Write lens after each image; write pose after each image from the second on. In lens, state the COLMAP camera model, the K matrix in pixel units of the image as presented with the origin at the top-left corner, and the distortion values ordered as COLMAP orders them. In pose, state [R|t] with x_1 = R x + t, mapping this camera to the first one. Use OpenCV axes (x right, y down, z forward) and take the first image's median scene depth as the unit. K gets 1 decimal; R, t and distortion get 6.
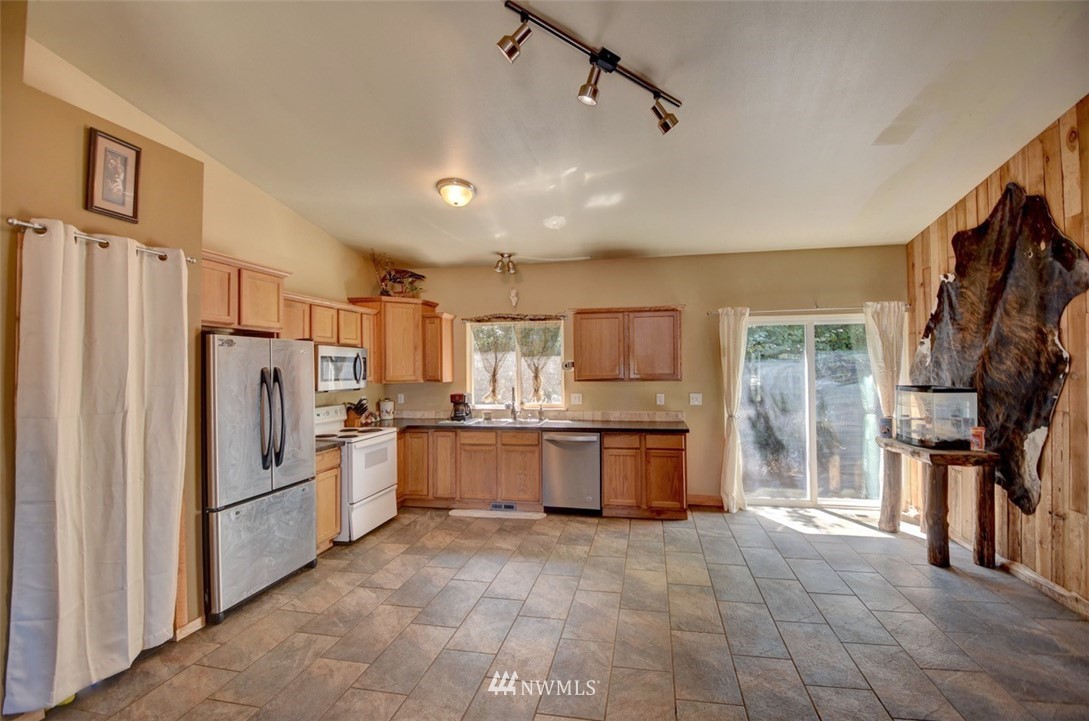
lens RADIAL K [[481.5, 0, 571.5], [0, 481.5, 354.9], [0, 0, 1]] dist [-0.012101, -0.008959]
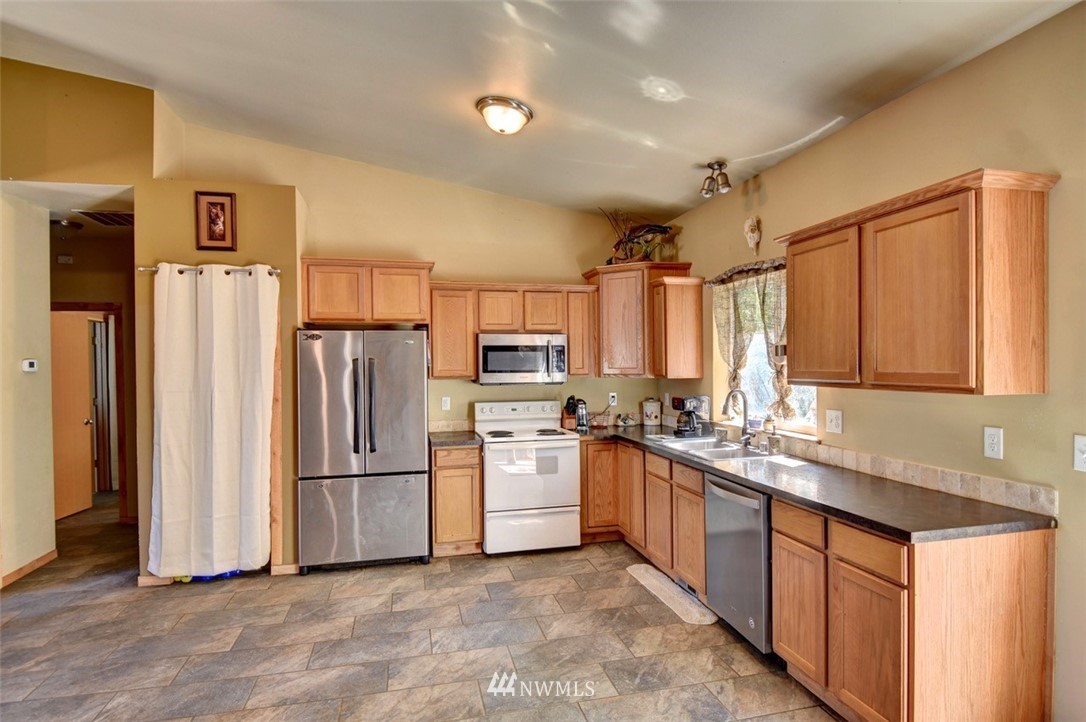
lens RADIAL K [[603.8, 0, 546.5], [0, 603.8, 364.1], [0, 0, 1]] dist [0.000631, -0.007507]
pose [[0.404949, 0.007852, -0.914306, 0.527698], [0.027574, 0.999403, 0.020795, 0.016302], [0.913923, -0.033632, 0.404491, 0.580321]]
